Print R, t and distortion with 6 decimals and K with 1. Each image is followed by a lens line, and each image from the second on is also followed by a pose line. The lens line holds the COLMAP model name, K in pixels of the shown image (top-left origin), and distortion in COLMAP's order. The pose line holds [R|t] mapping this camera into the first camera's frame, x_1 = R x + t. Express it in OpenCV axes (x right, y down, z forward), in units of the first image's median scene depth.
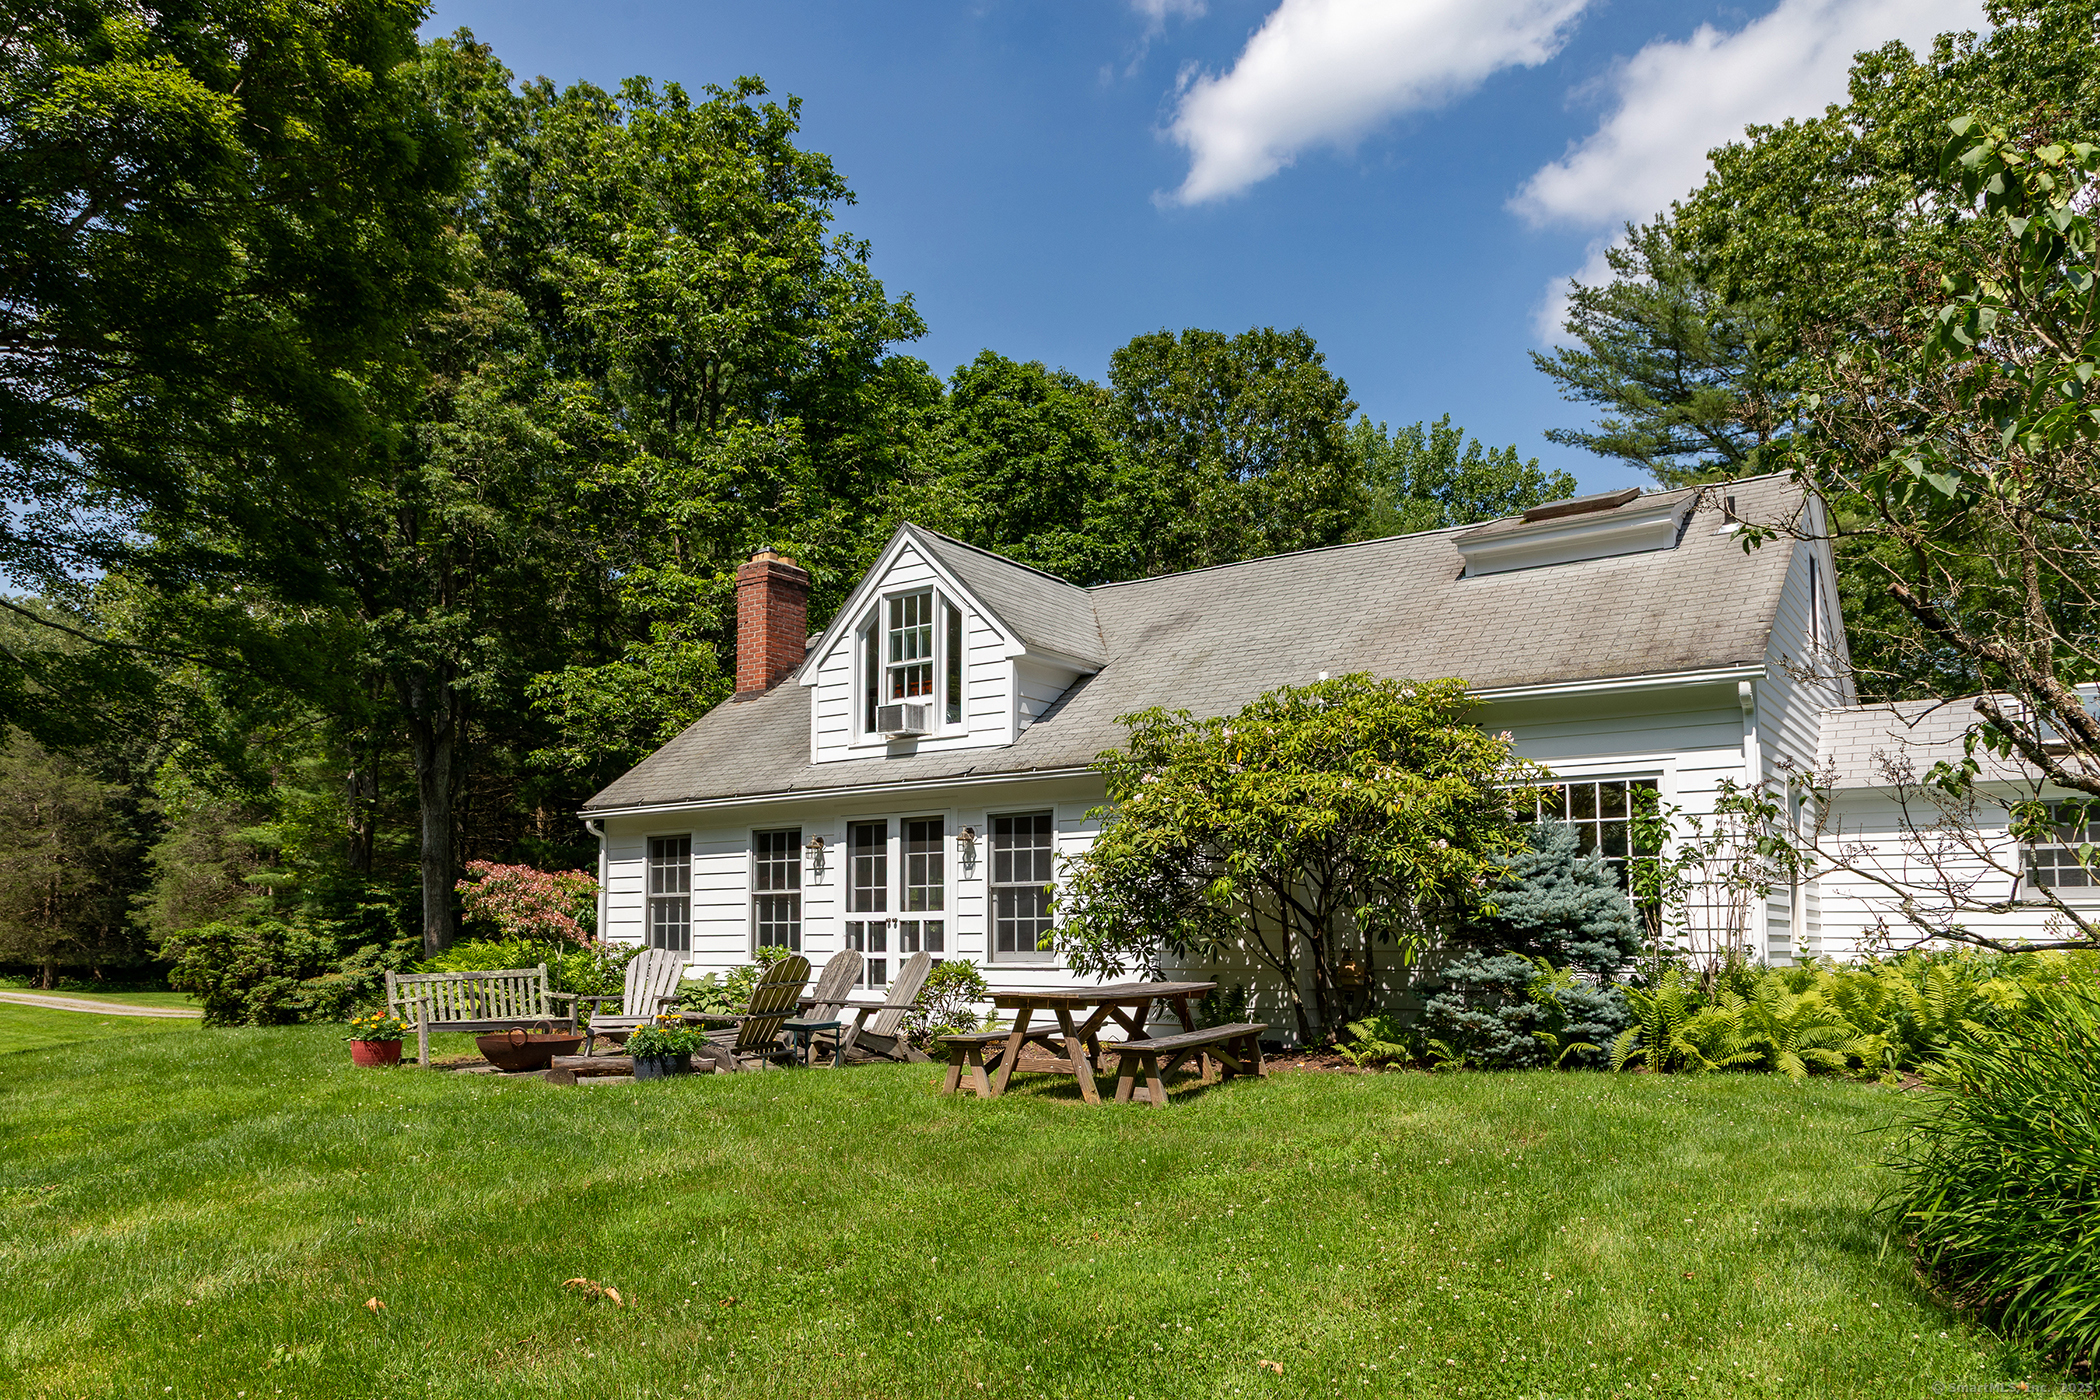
lens RADIAL K [[1441.7, 0, 1040.4], [0, 1441.7, 829.3], [0, 0, 1]] dist [-0.011622, -0.005978]
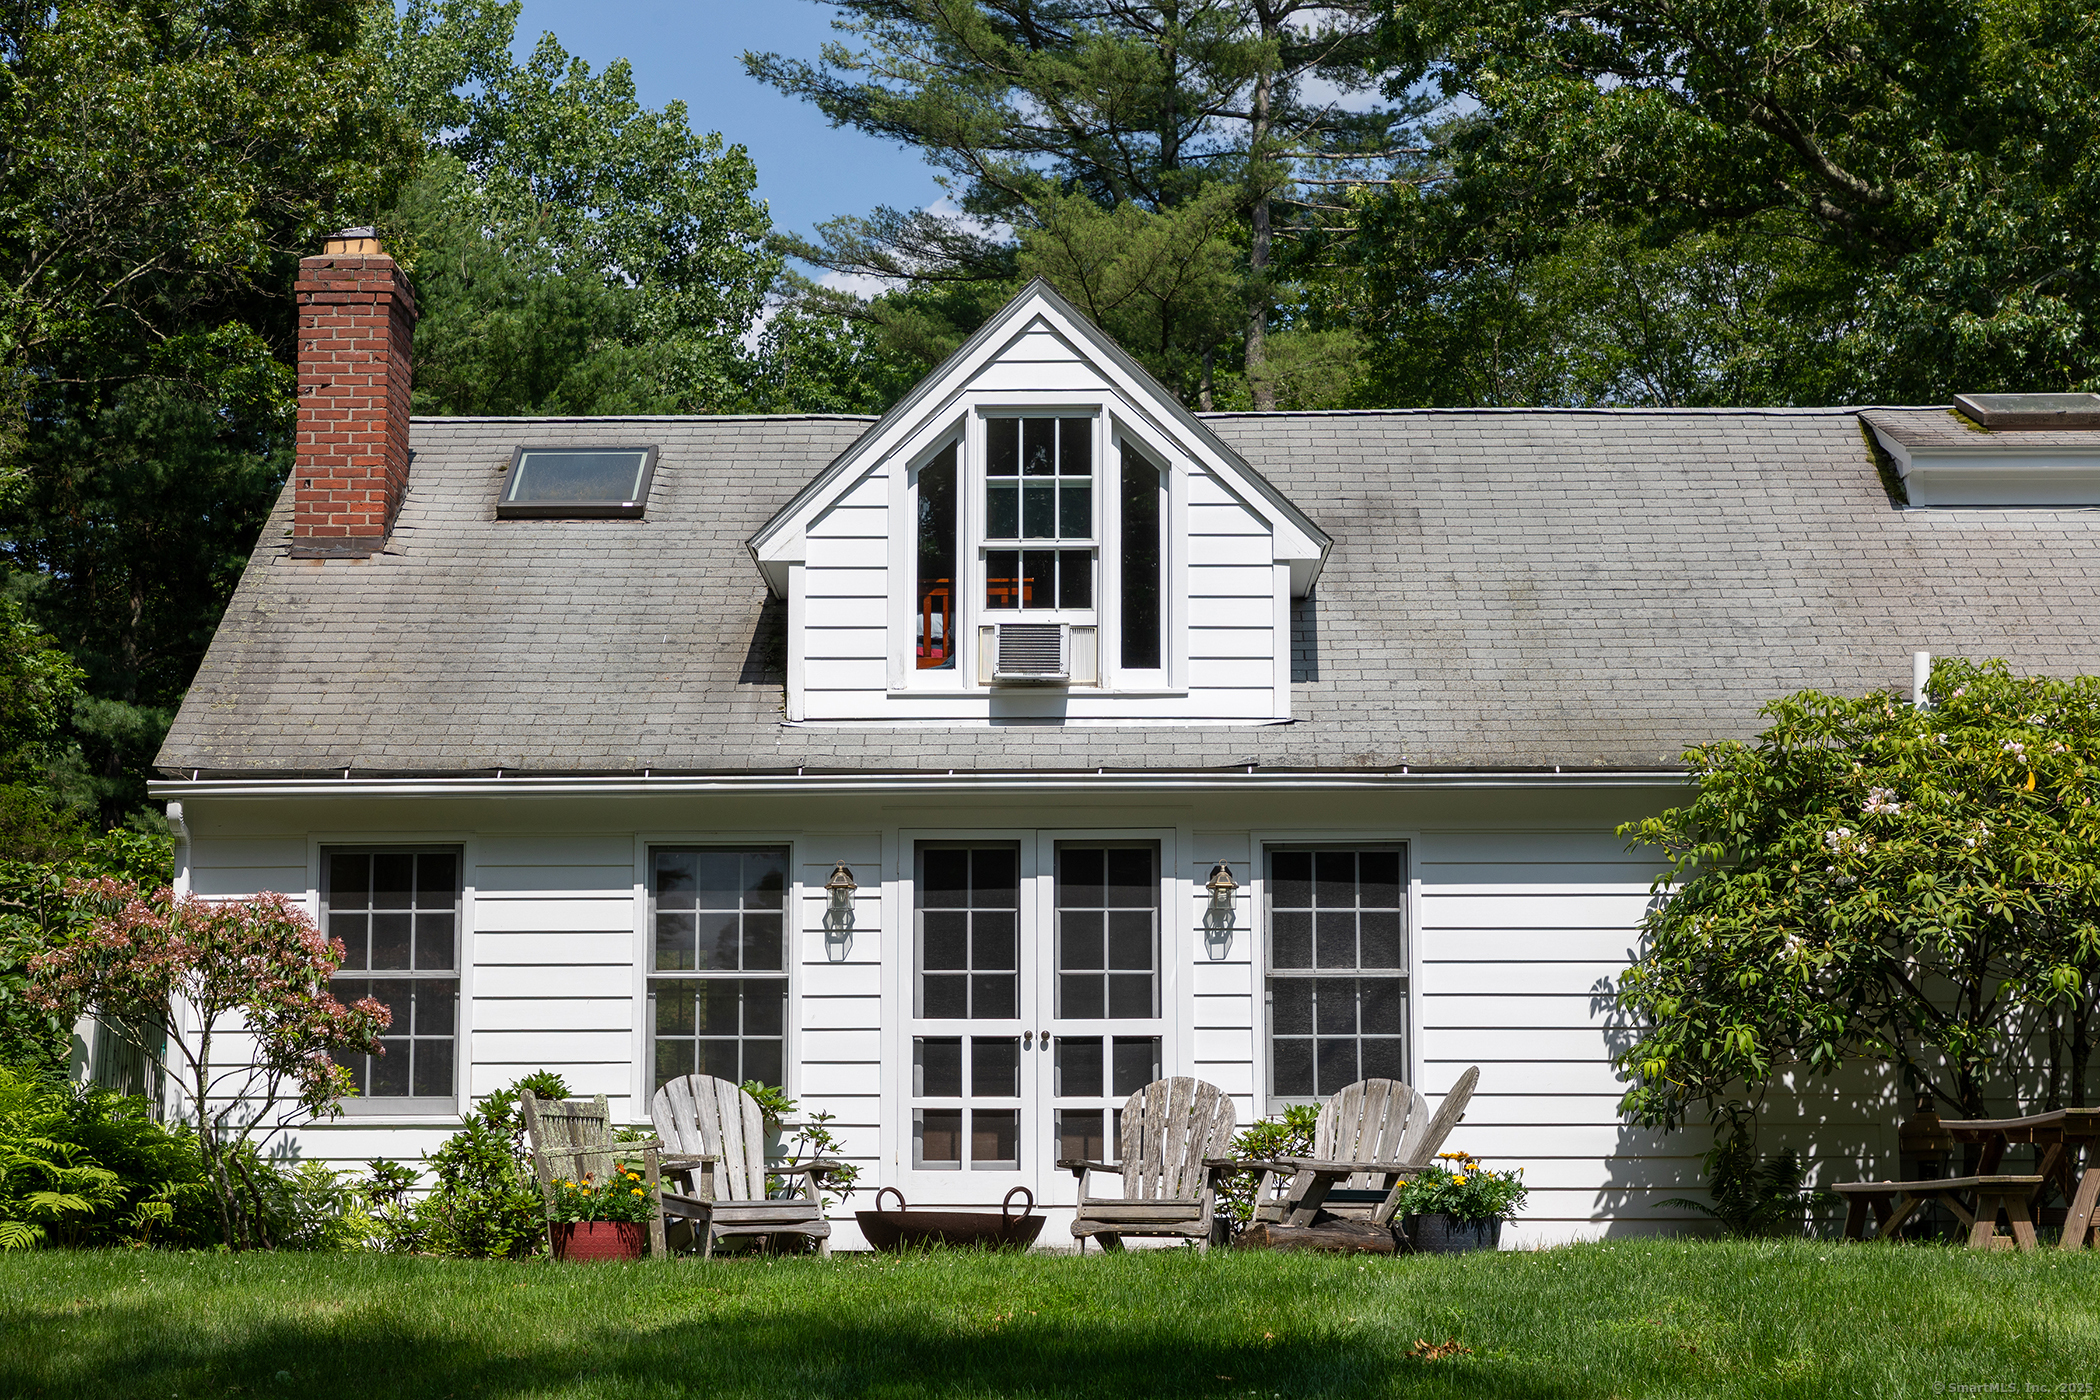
lens RADIAL K [[3742.2, 0, 1030.2], [0, 3742.2, 620.1], [0, 0, 1]] dist [0.048748, 0.000000]
pose [[0.835620, 0.090092, 0.541869, -0.814236], [-0.046019, 0.994472, -0.094376, 0.039909], [-0.547377, 0.053927, 0.835147, -0.134923]]
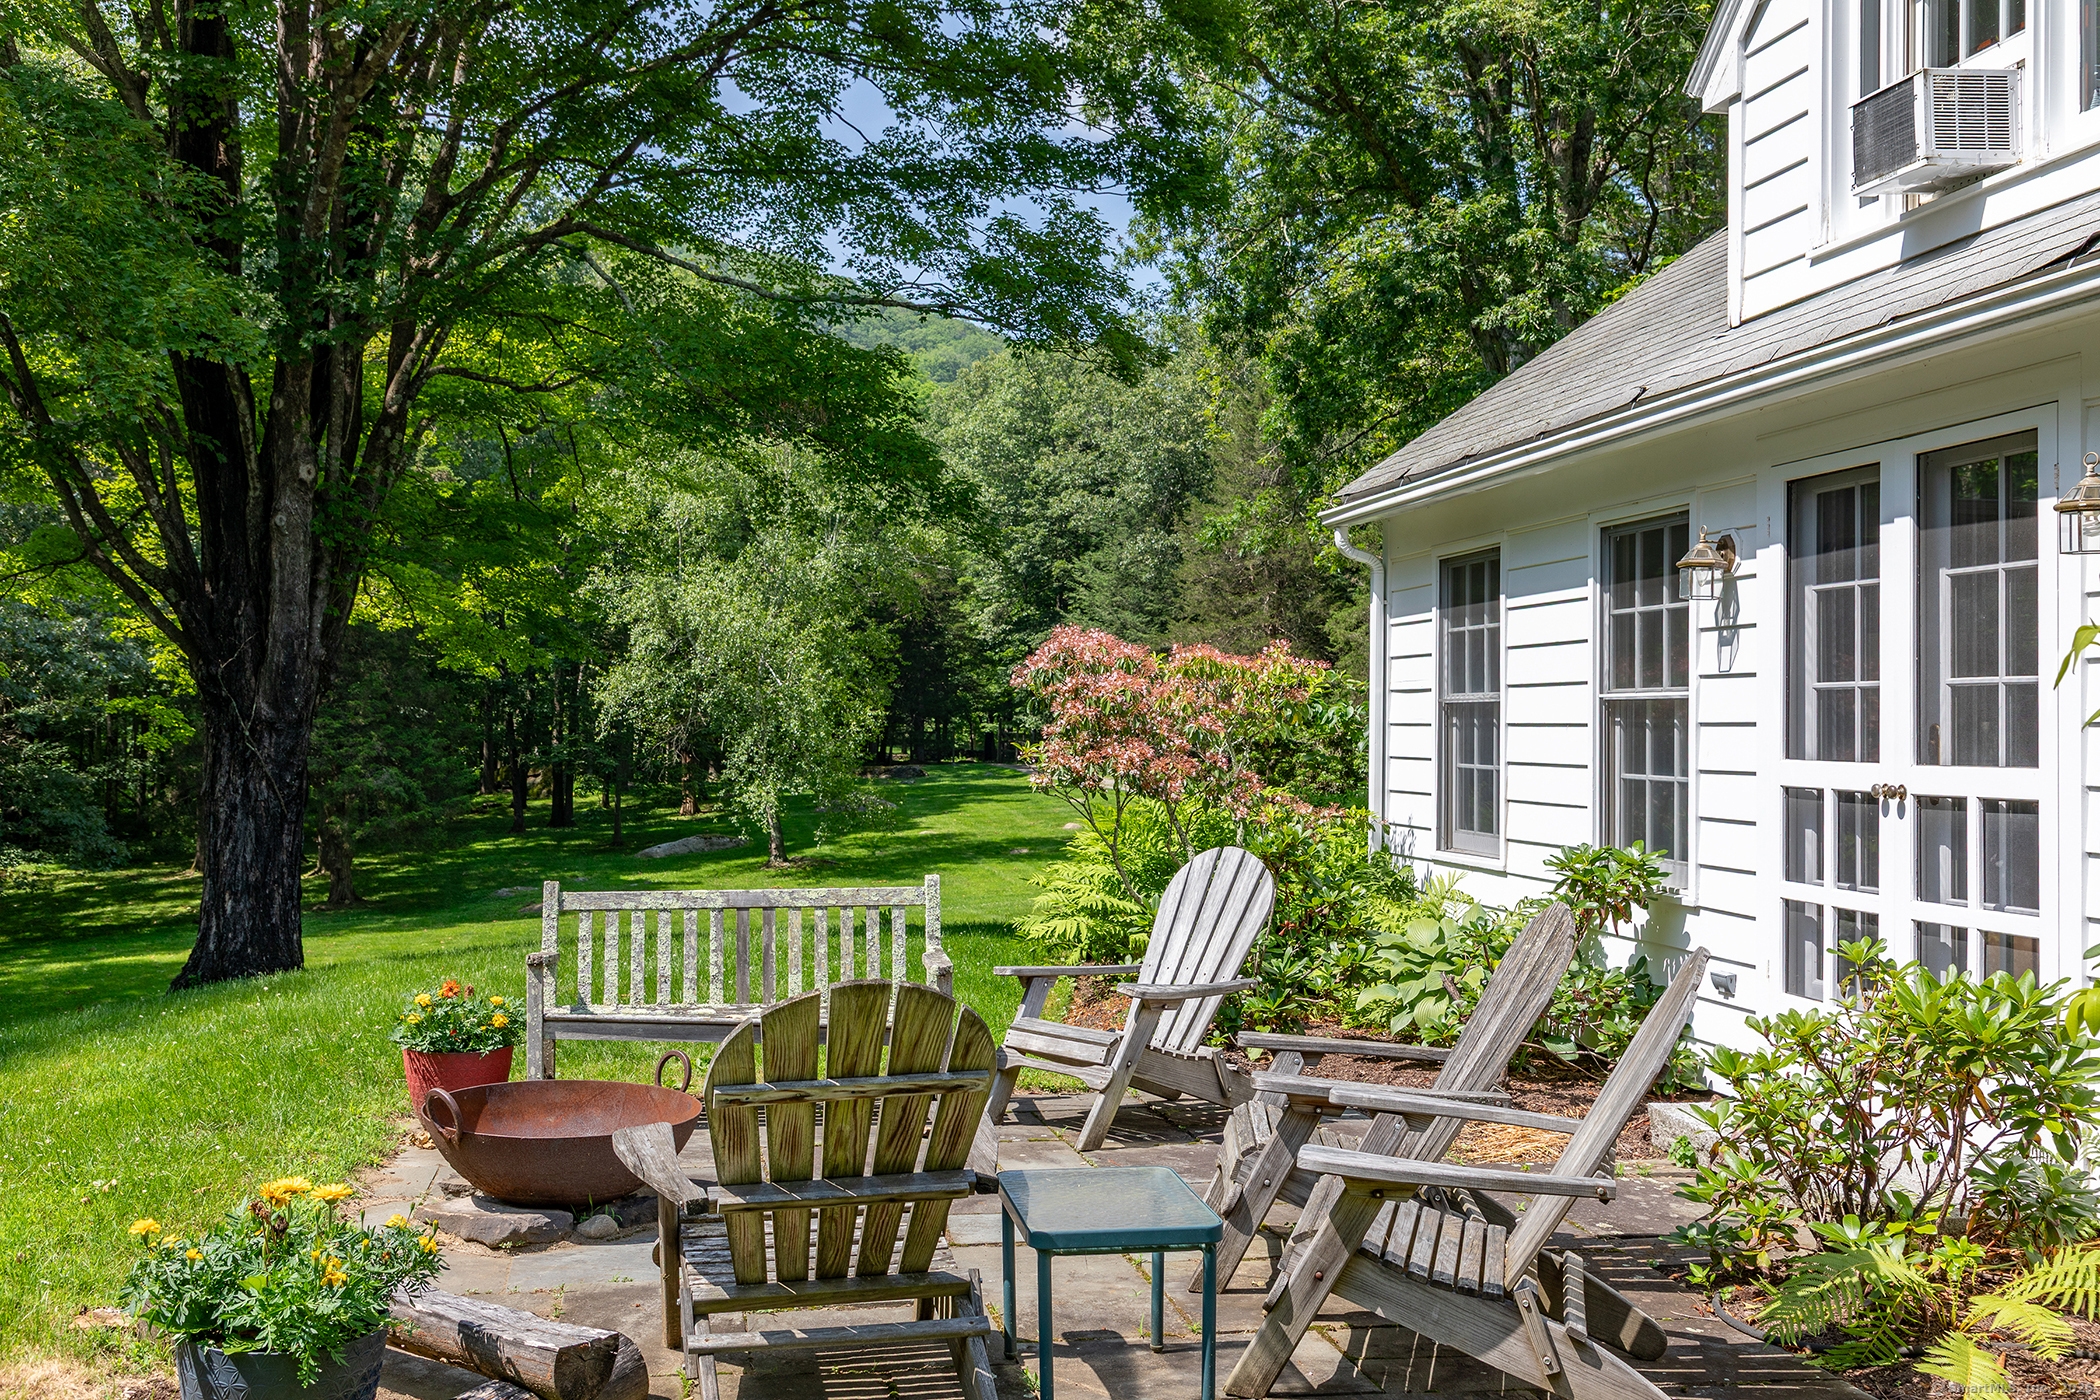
lens RADIAL K [[2029.1, 0, 1049.9], [0, 2029.1, 688.7], [0, 0, 1]] dist [-0.010989, 0.000000]
pose [[0.721496, 0.000936, -0.692418, 0.062670], [0.035643, 0.998623, 0.038490, 0.017789], [0.691500, -0.052450, 0.720470, 0.542018]]
